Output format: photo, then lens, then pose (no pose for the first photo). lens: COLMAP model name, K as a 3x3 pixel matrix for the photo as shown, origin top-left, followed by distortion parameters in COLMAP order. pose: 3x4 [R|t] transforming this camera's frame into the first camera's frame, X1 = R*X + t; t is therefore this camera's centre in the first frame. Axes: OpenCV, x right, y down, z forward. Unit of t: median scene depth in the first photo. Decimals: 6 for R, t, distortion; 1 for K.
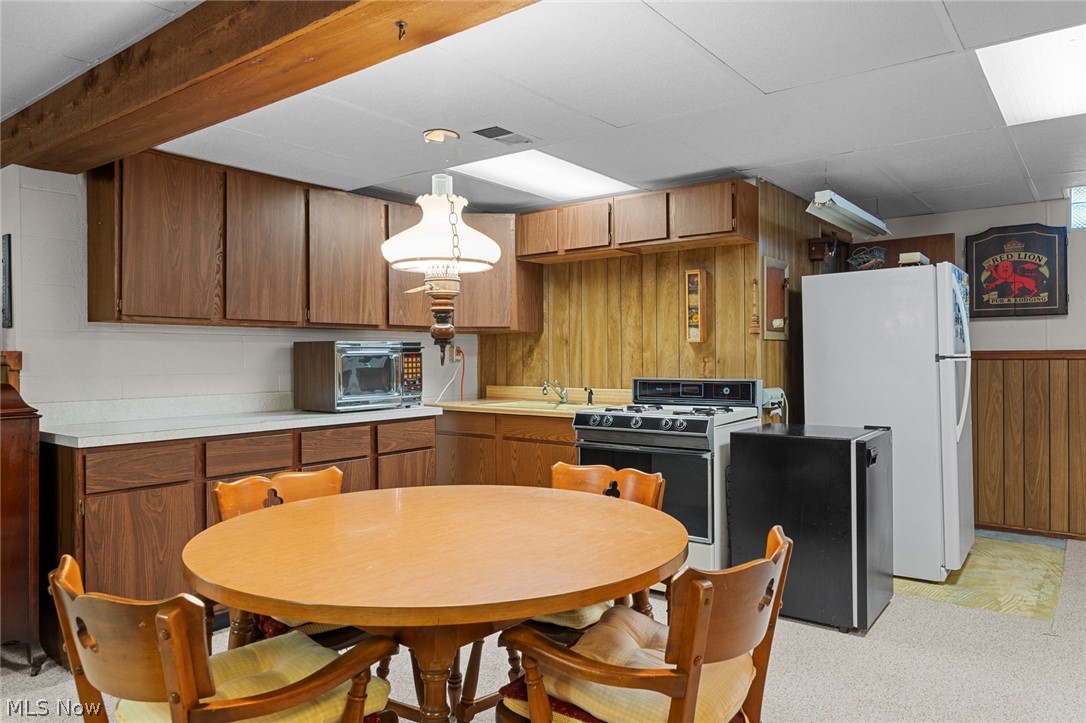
lens RADIAL K [[730.4, 0, 547.0], [0, 730.4, 356.8], [0, 0, 1]] dist [0.007497, 0.002169]
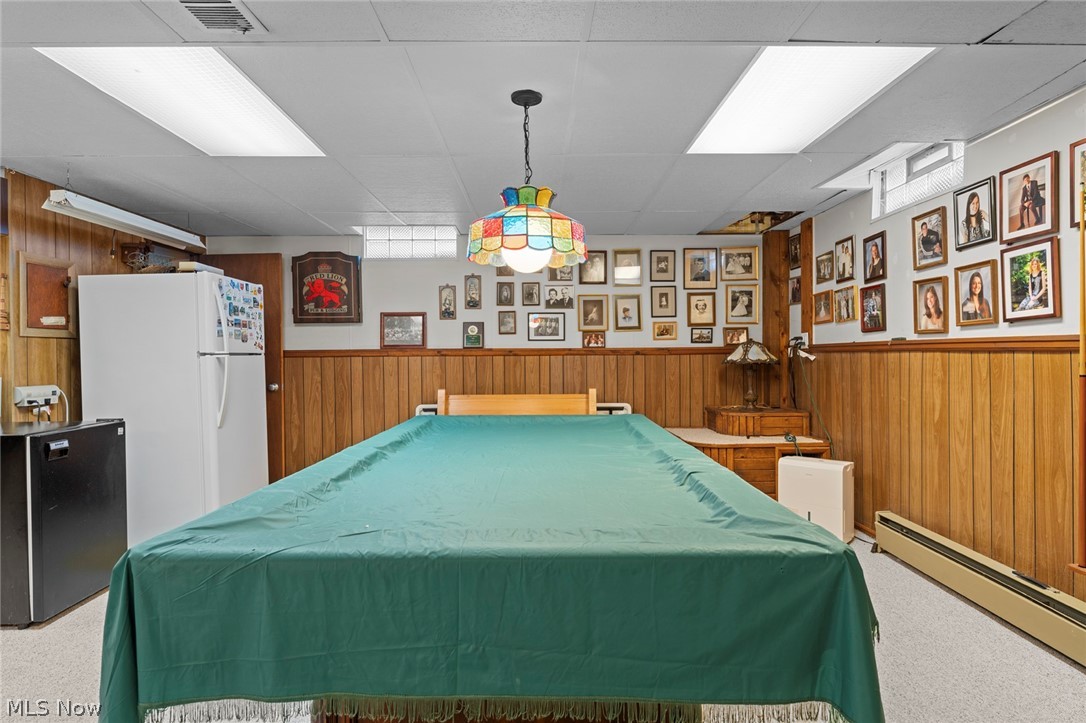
lens RADIAL K [[593.0, 0, 543.6], [0, 593.0, 360.1], [0, 0, 1]] dist [0.003447, 0.000123]
pose [[0.787031, -0.005928, 0.616885, 0.347495], [0.003363, 0.999980, 0.005318, 0.006252], [-0.616904, -0.002111, 0.787035, -0.055912]]
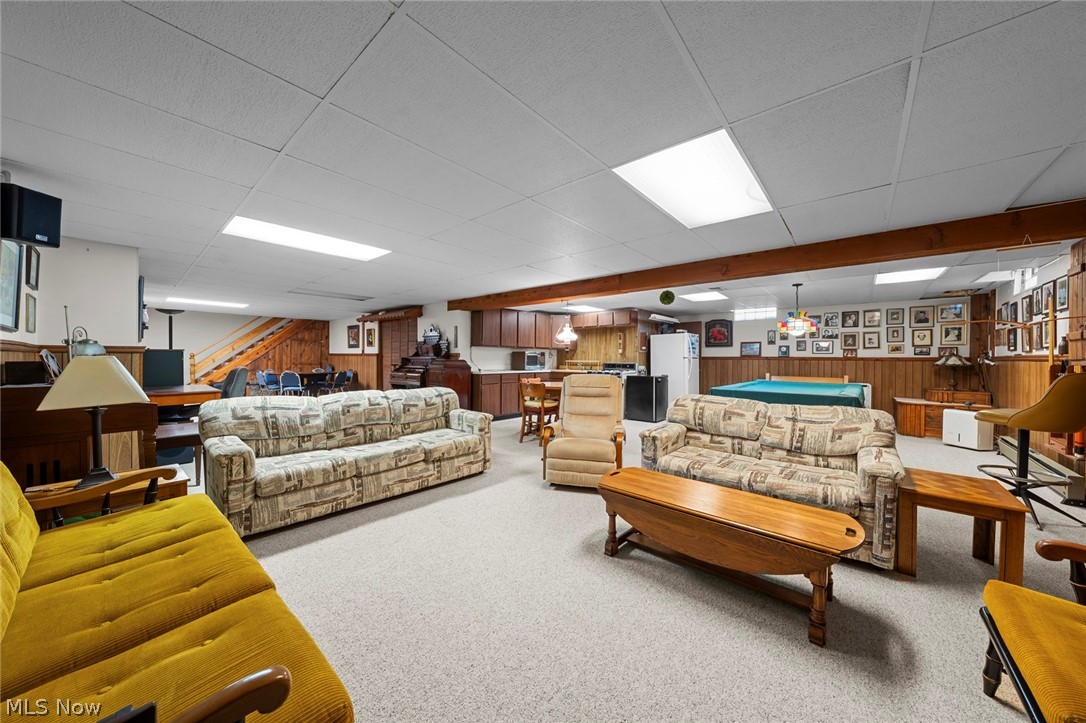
lens RADIAL K [[369.1, 0, 547.6], [0, 369.1, 360.6], [0, 0, 1]] dist [-0.001907, -0.000133]
pose [[0.998756, 0.013966, -0.047860, -0.070296], [-0.013751, 0.999894, 0.004815, 0.013630], [0.047922, -0.004151, 0.998842, -0.845727]]
